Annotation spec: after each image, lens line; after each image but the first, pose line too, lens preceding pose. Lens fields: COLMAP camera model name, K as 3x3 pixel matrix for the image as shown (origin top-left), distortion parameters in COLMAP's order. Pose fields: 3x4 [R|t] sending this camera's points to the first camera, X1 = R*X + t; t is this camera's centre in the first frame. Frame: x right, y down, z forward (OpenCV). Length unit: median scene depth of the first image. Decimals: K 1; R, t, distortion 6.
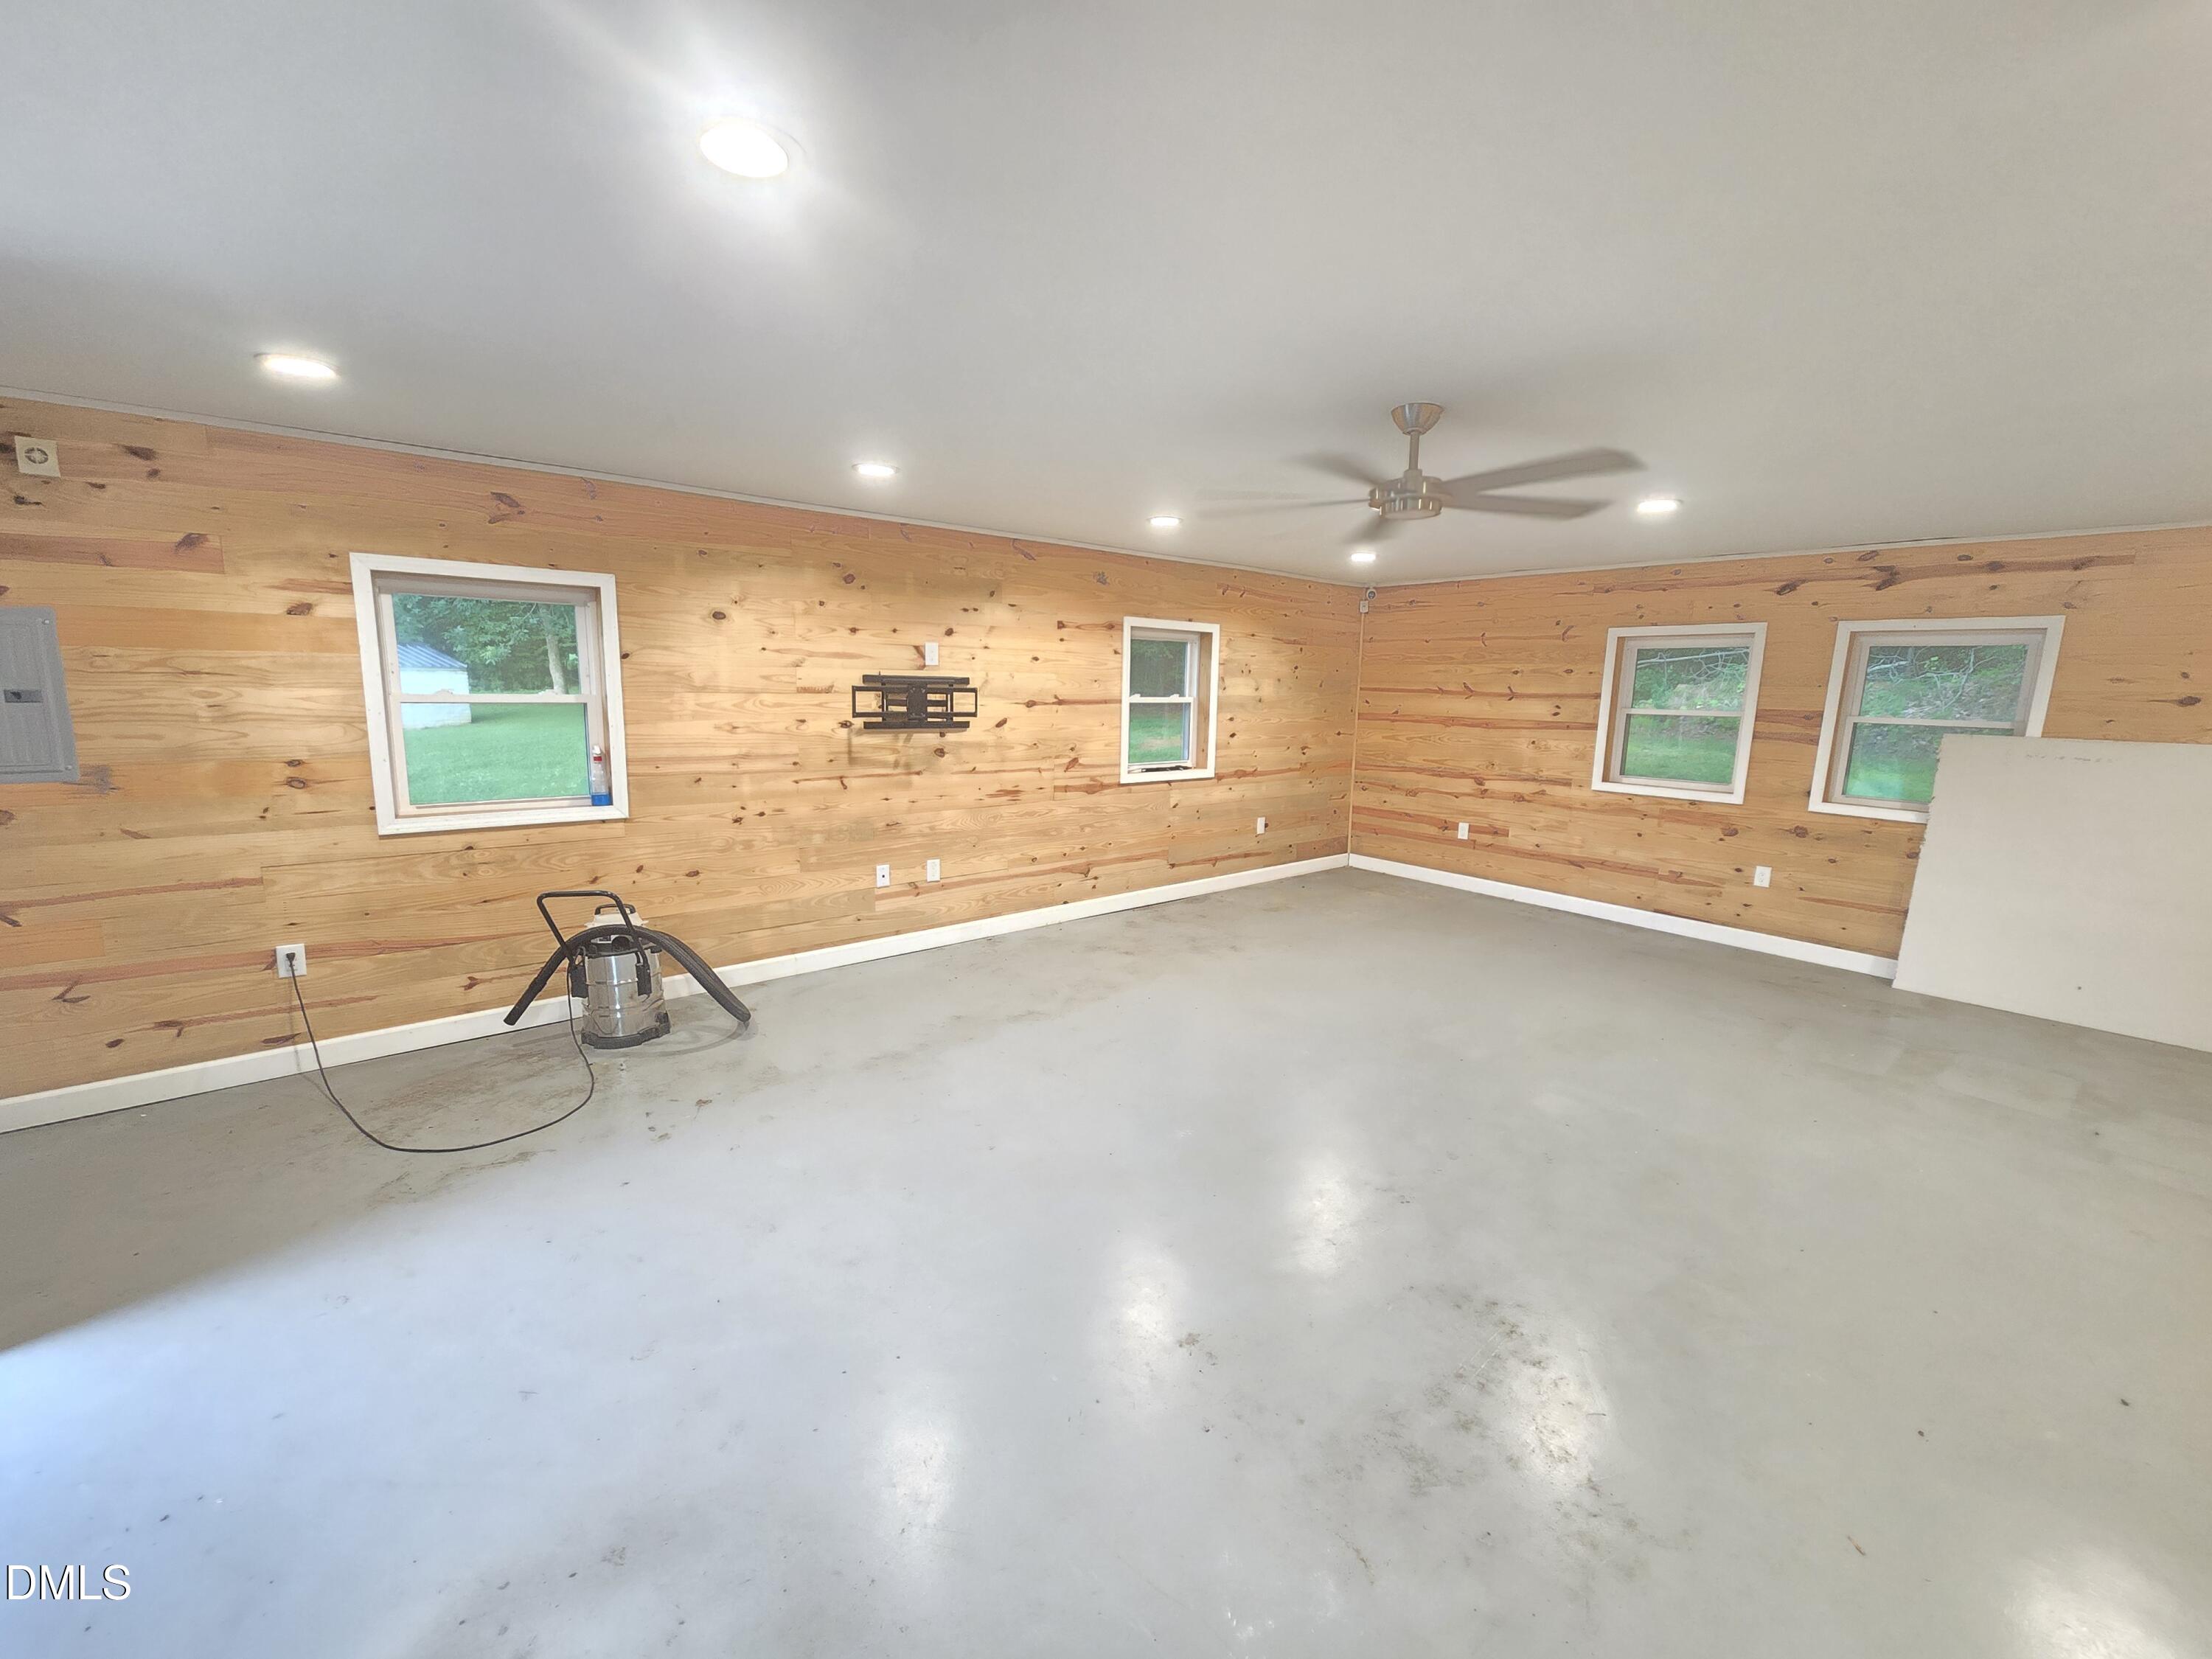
lens RADIAL K [[914.2, 0, 1105.5], [0, 914.2, 831.5], [0, 0, 1]] dist [-0.001209, 0.000976]
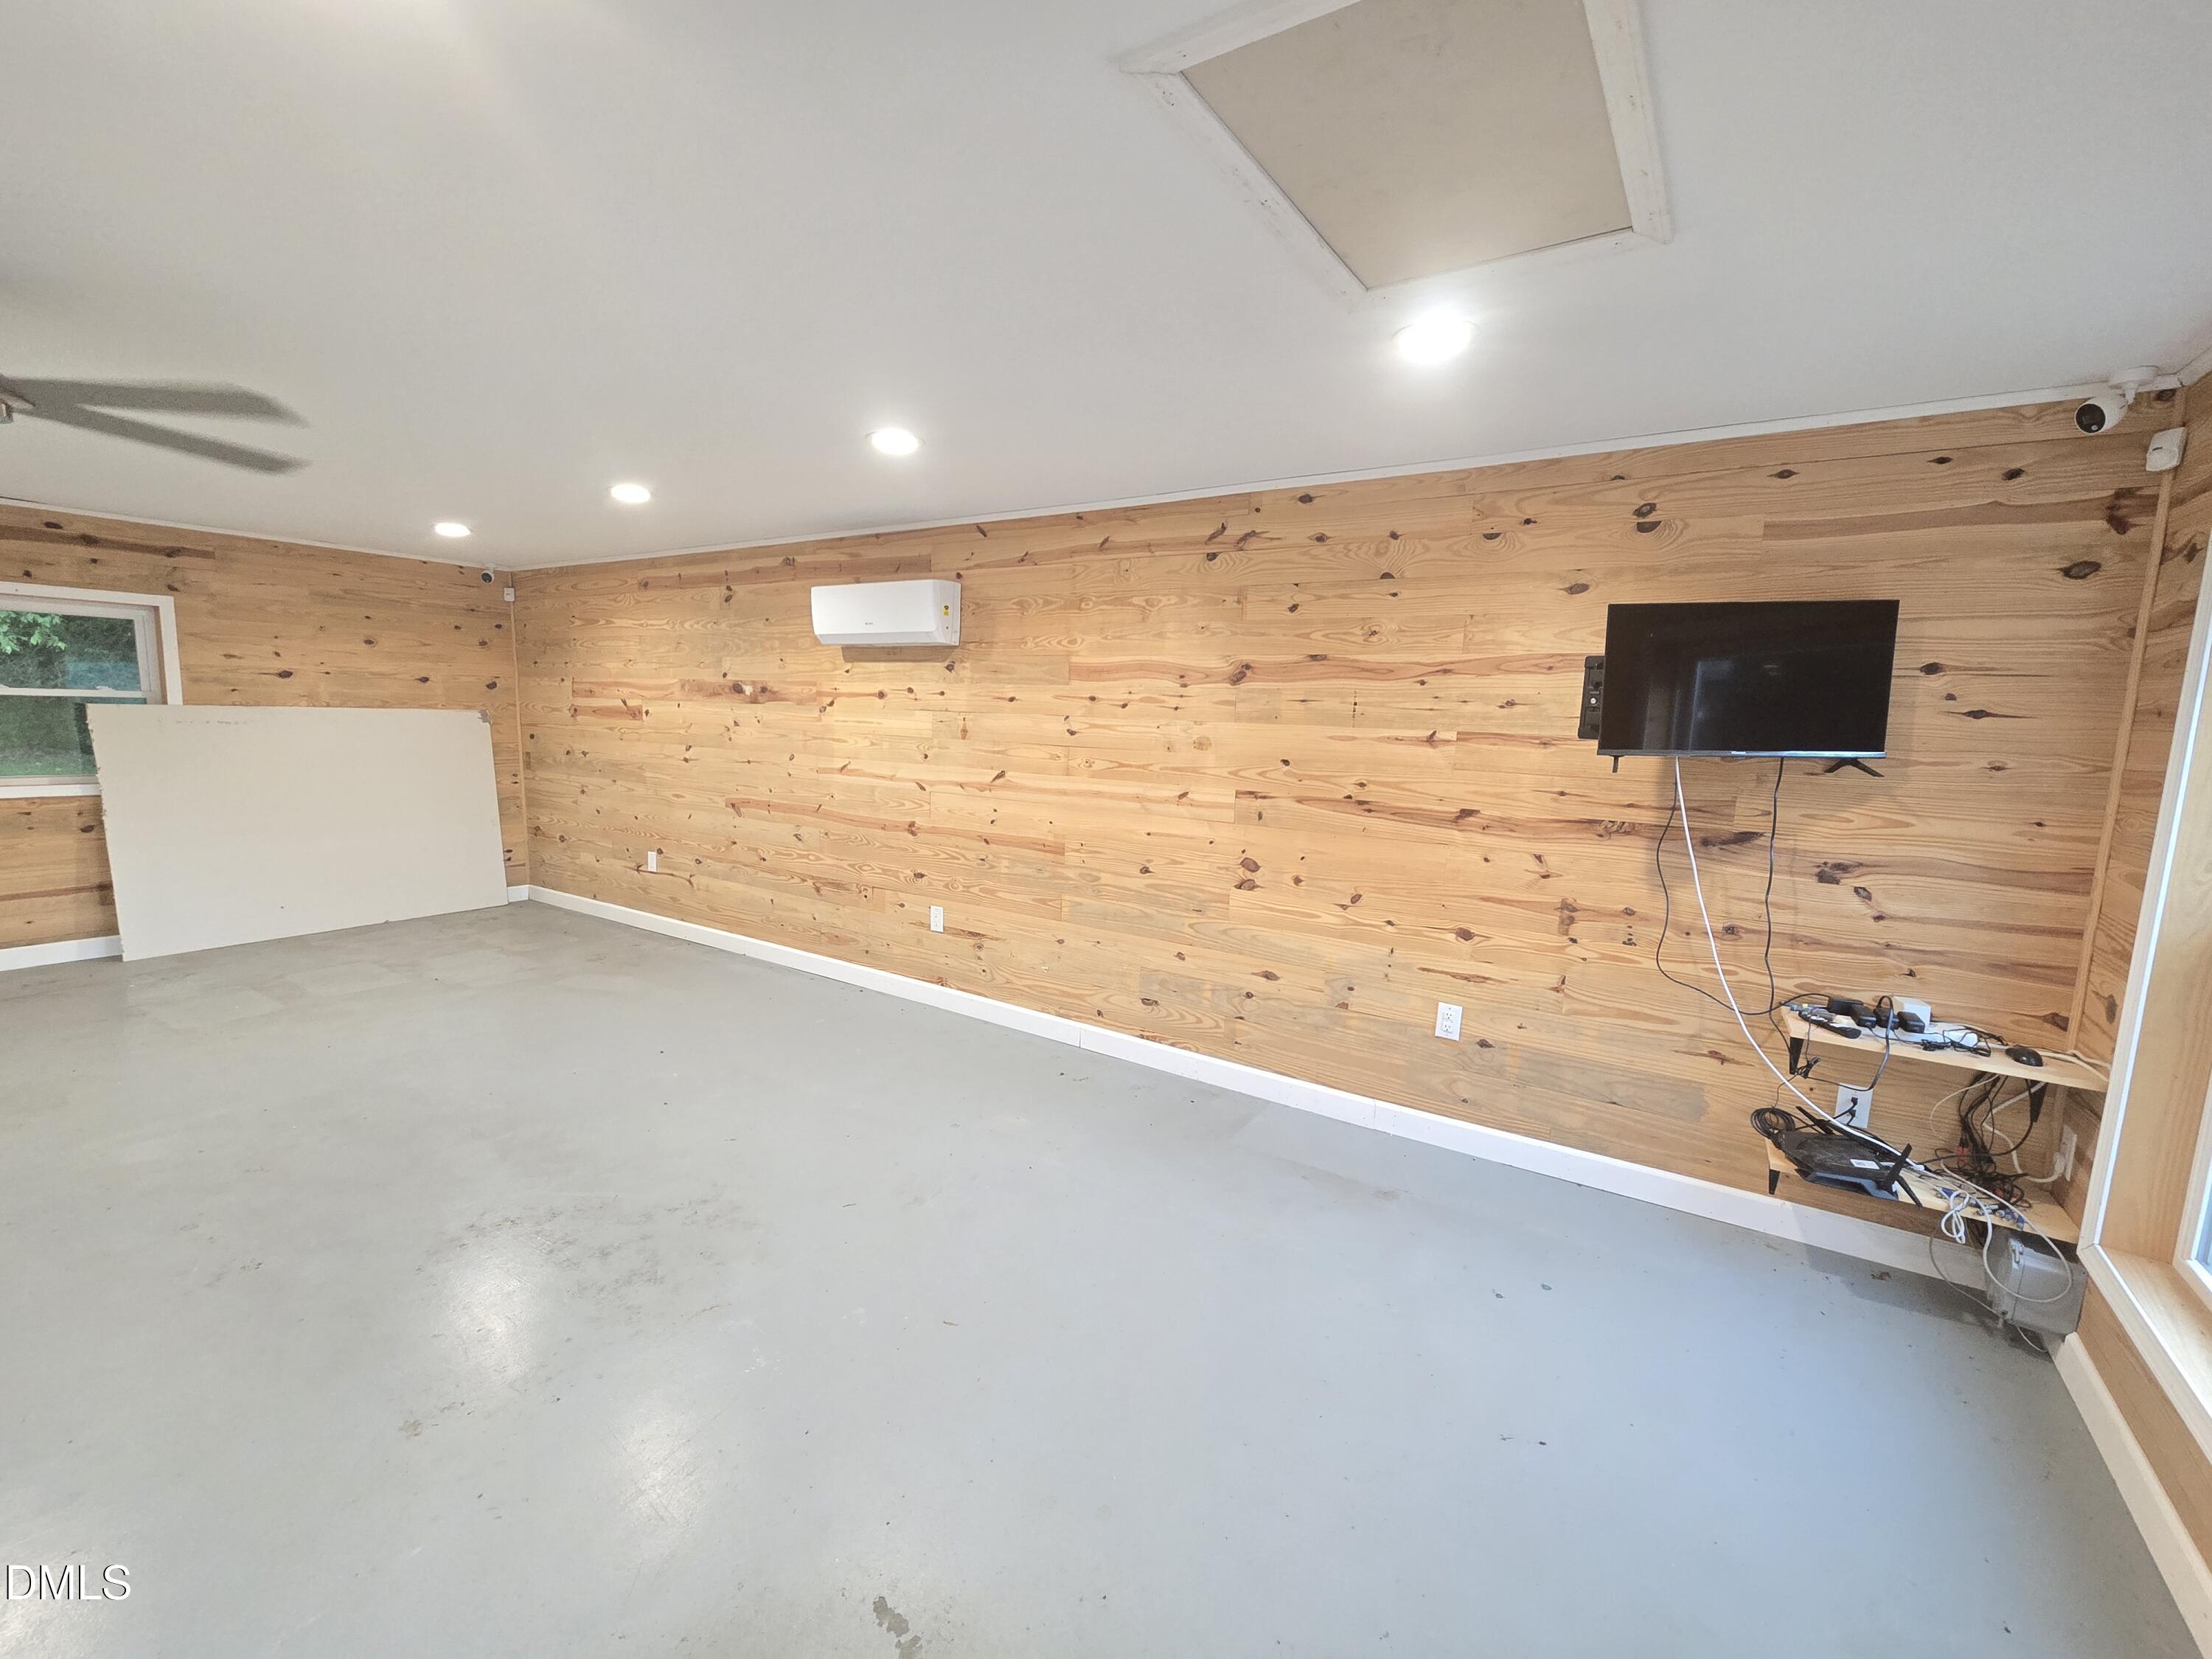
lens RADIAL K [[914.2, 0, 1116.9], [0, 914.2, 831.5], [0, 0, 1]] dist [-0.001209, 0.000976]
pose [[-0.303624, -0.155308, 0.940049, -0.352075], [0.115477, 0.973354, 0.198108, -0.035784], [-0.945768, 0.168704, -0.277599, 0.217830]]
